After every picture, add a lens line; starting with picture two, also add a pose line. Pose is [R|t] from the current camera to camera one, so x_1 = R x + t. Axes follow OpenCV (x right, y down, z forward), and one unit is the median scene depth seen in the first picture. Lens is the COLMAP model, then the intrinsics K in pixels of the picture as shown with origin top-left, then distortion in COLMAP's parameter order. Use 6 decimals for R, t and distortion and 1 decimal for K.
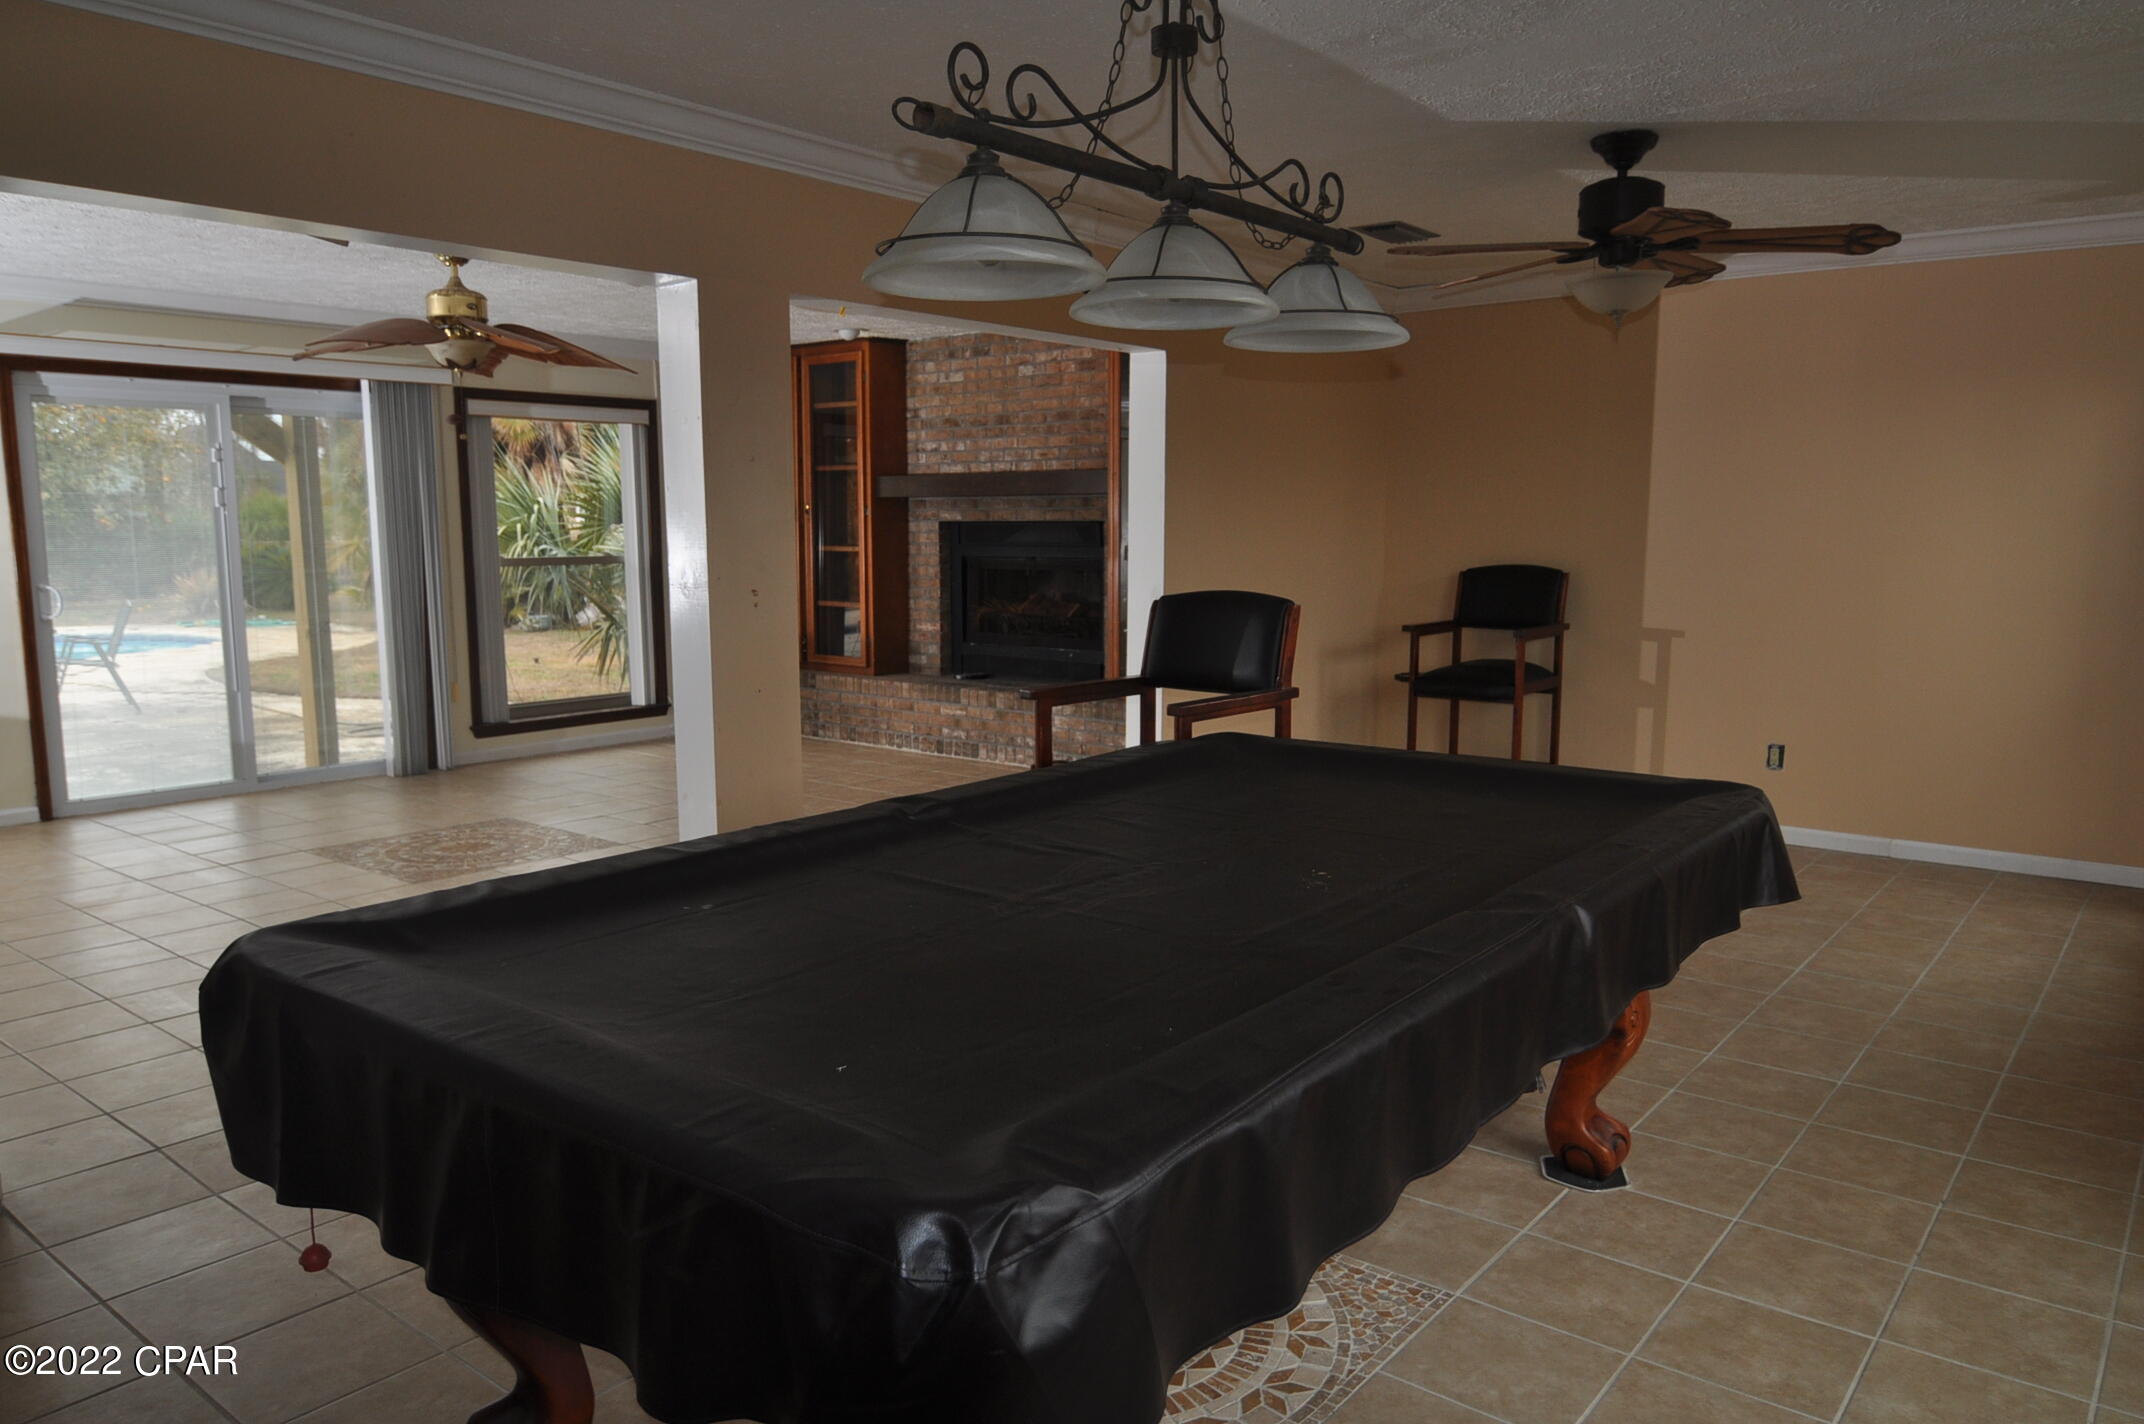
lens RADIAL K [[1476.3, 0, 1071.7], [0, 1476.3, 726.7], [0, 0, 1]] dist [0.002903, -0.013117]
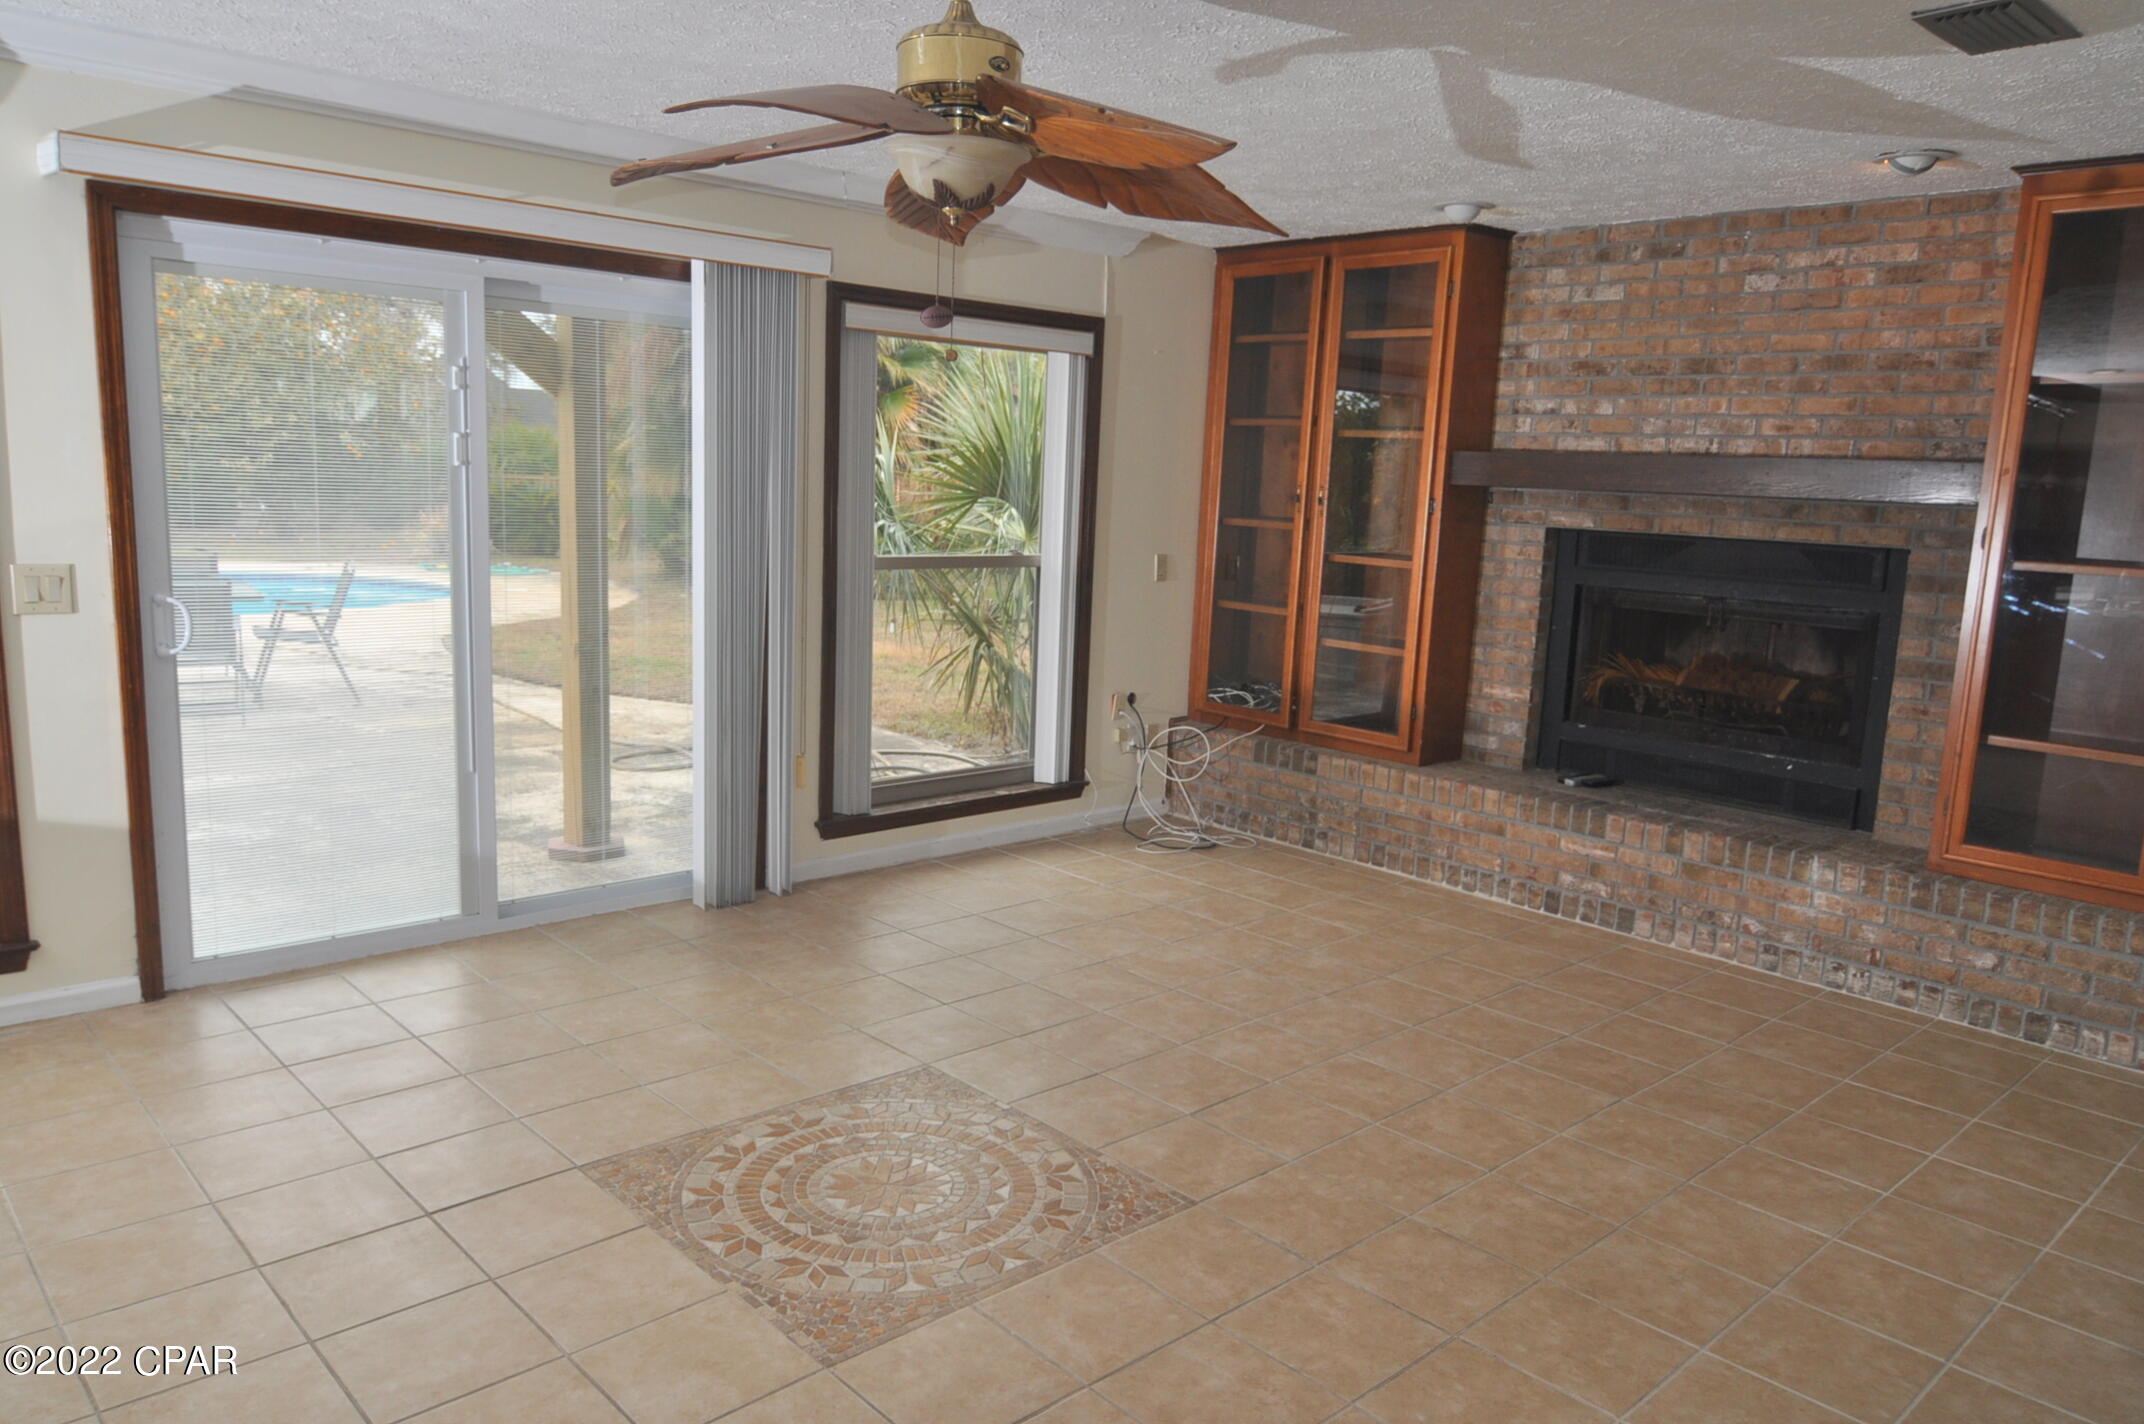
lens RADIAL K [[1476.3, 0, 1076.1], [0, 1476.3, 728.6], [0, 0, 1]] dist [0.002903, -0.013117]
pose [[0.989762, 0.065248, -0.126942, -0.209657], [-0.061283, 0.997510, 0.034891, -0.066635], [0.128902, -0.026754, 0.991296, 0.369500]]
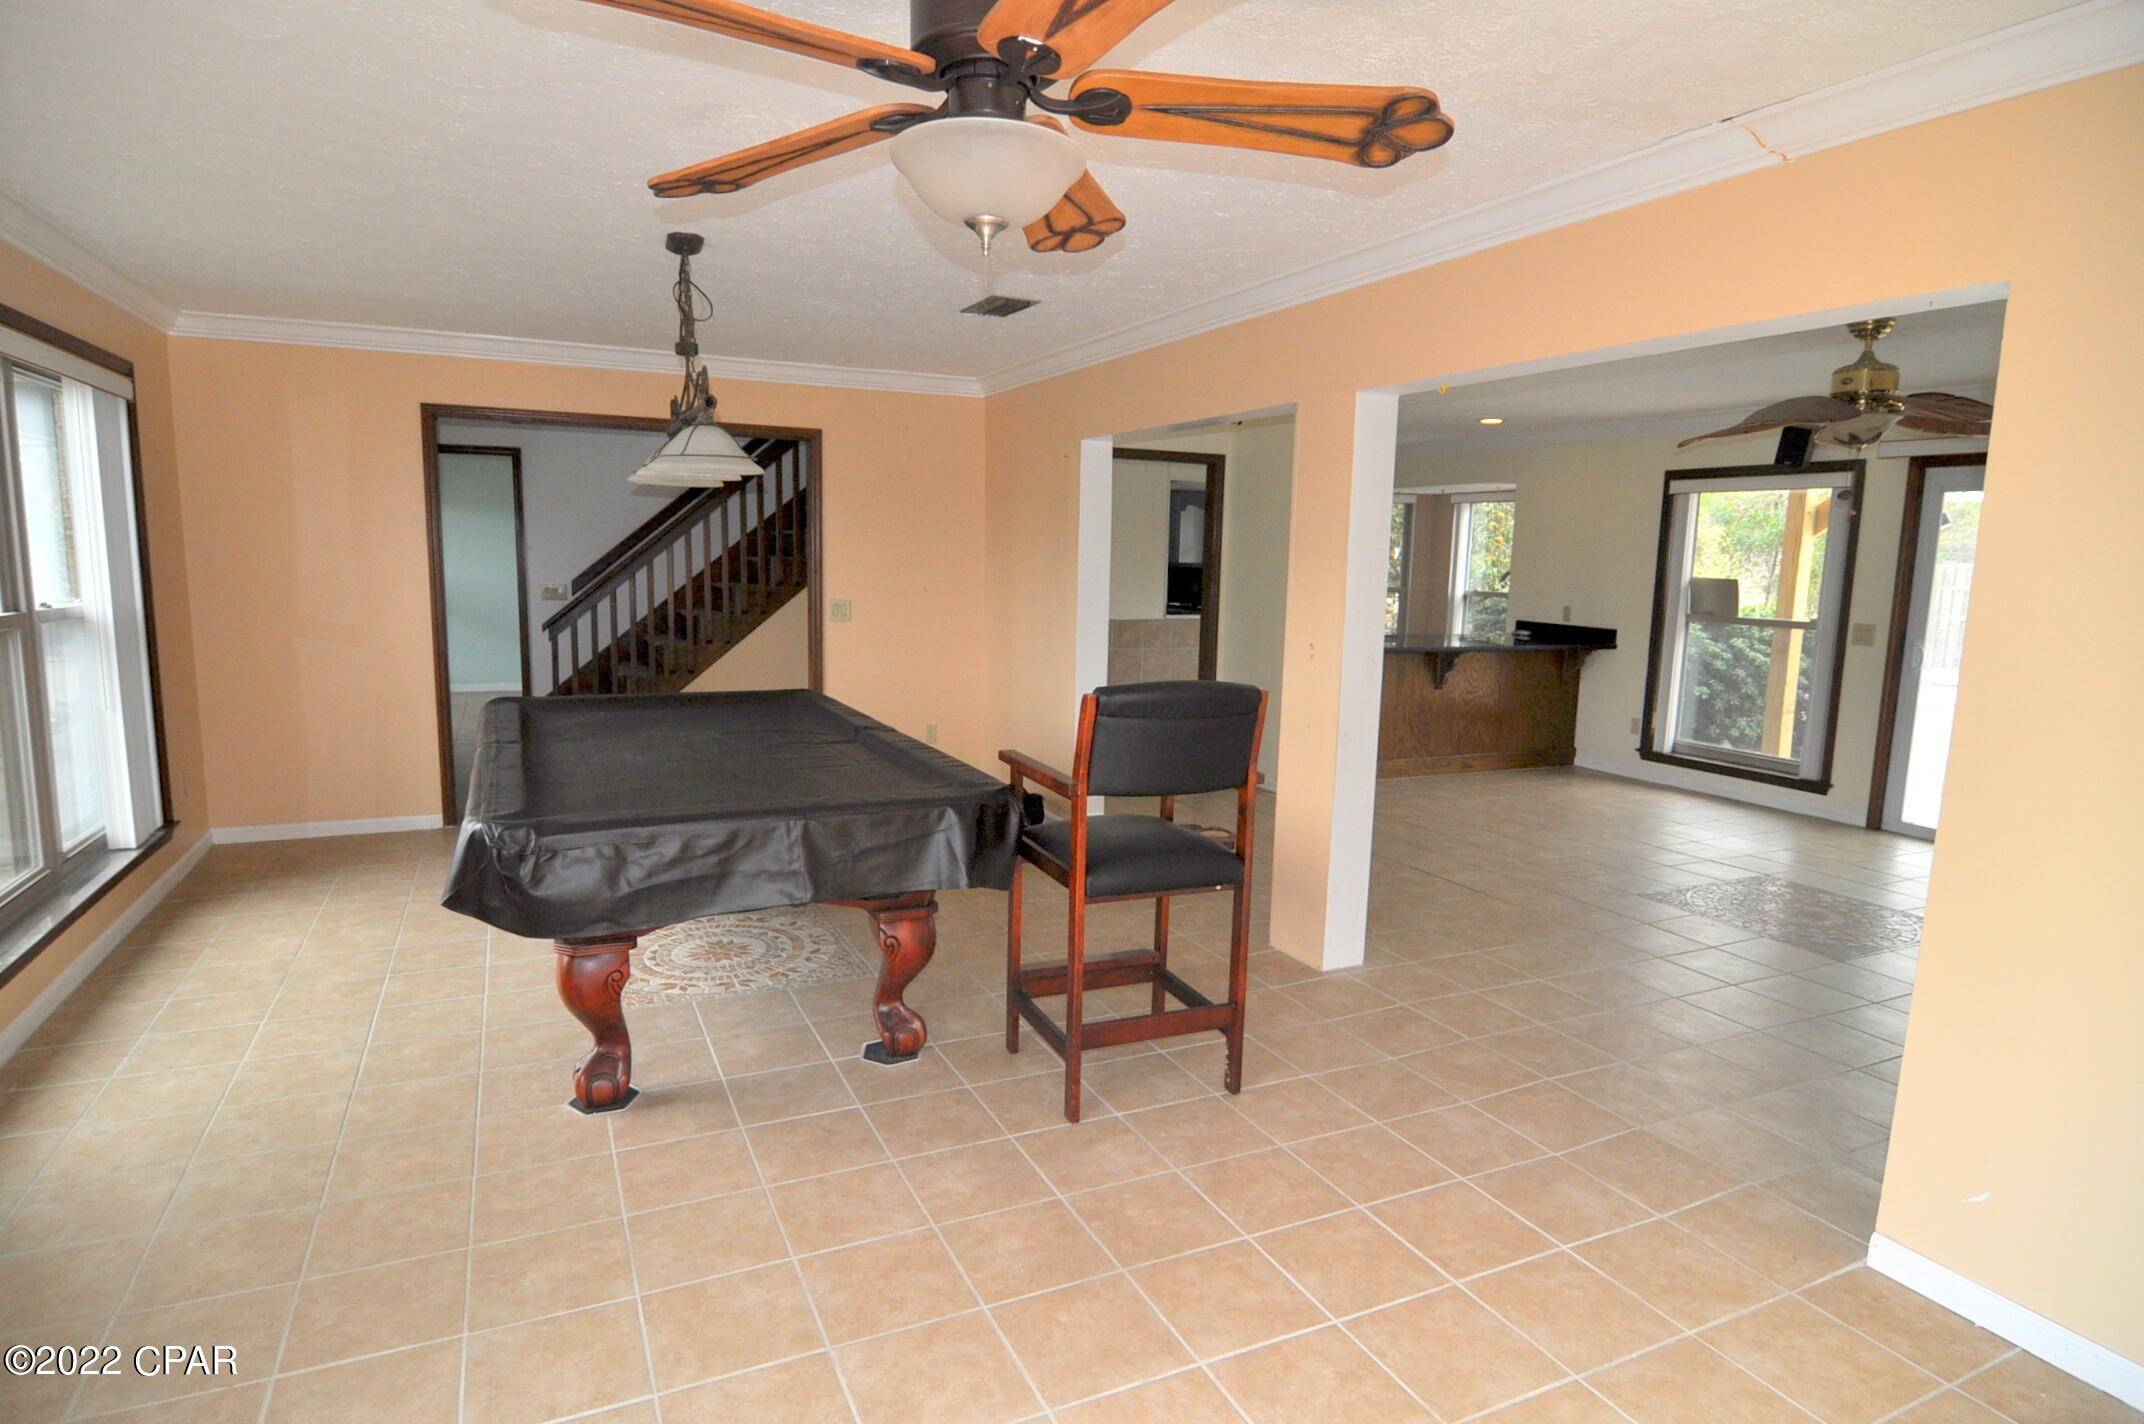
lens RADIAL K [[1160.4, 0, 1048.6], [0, 1160.4, 719.1], [0, 0, 1]] dist [-0.006167, 0.000086]
pose [[-0.448588, 0.118324, -0.885872, 0.367240], [-0.143696, 0.968753, 0.202159, -0.096861], [0.882111, 0.217983, -0.417568, 0.605718]]
